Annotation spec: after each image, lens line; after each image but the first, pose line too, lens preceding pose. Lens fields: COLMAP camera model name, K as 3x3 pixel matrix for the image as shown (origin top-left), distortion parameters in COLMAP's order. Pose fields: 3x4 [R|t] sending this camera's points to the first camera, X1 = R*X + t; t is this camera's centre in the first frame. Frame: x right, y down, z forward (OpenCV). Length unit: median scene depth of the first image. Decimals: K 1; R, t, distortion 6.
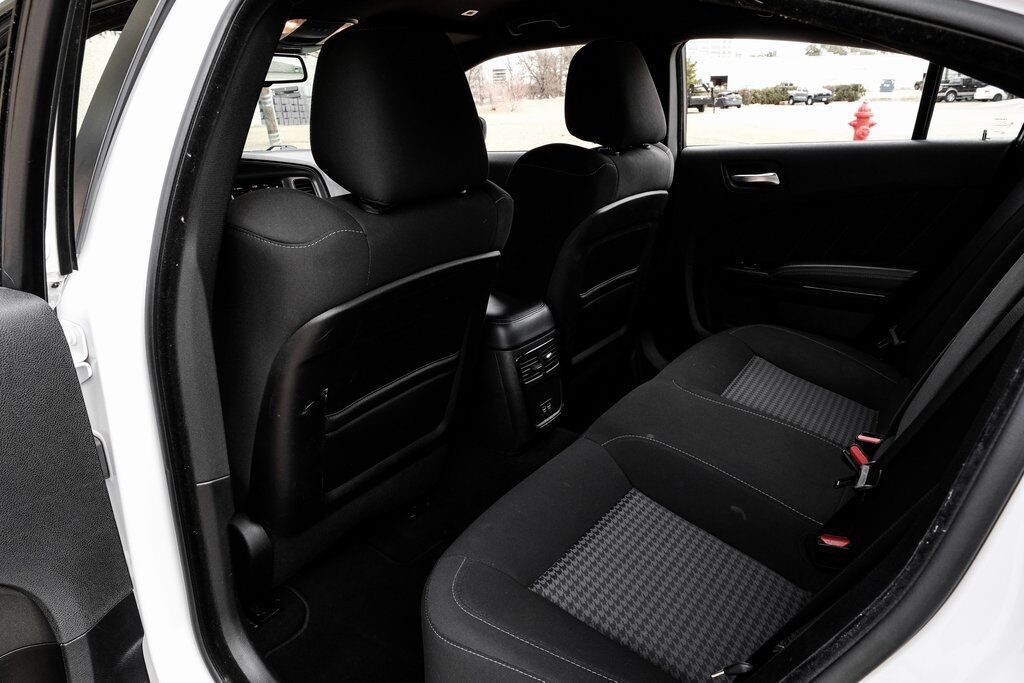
lens RADIAL K [[695.9, 0, 512.0], [0, 695.9, 327.8], [0, 0, 1]] dist [-0.024288, -0.002740]
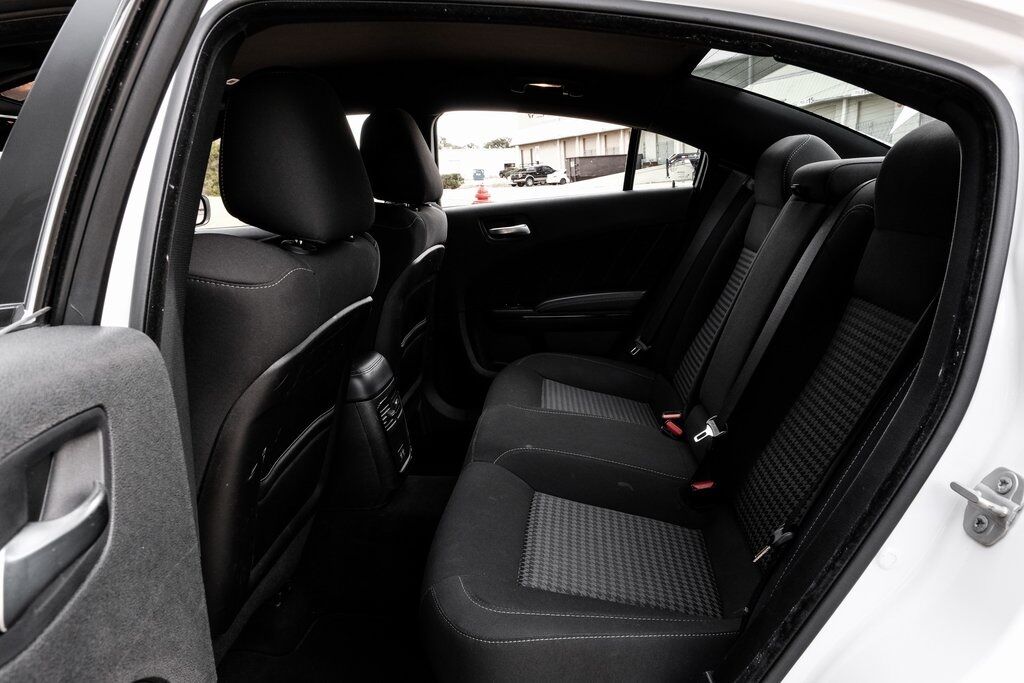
lens RADIAL K [[687.3, 0, 512.0], [0, 687.3, 341.5], [0, 0, 1]] dist [-0.042809, 0.000573]
pose [[0.865739, -0.130825, 0.483096, -0.266907], [0.179844, 0.982080, -0.056339, 0.038714], [-0.467068, 0.135657, 0.873753, 0.024414]]
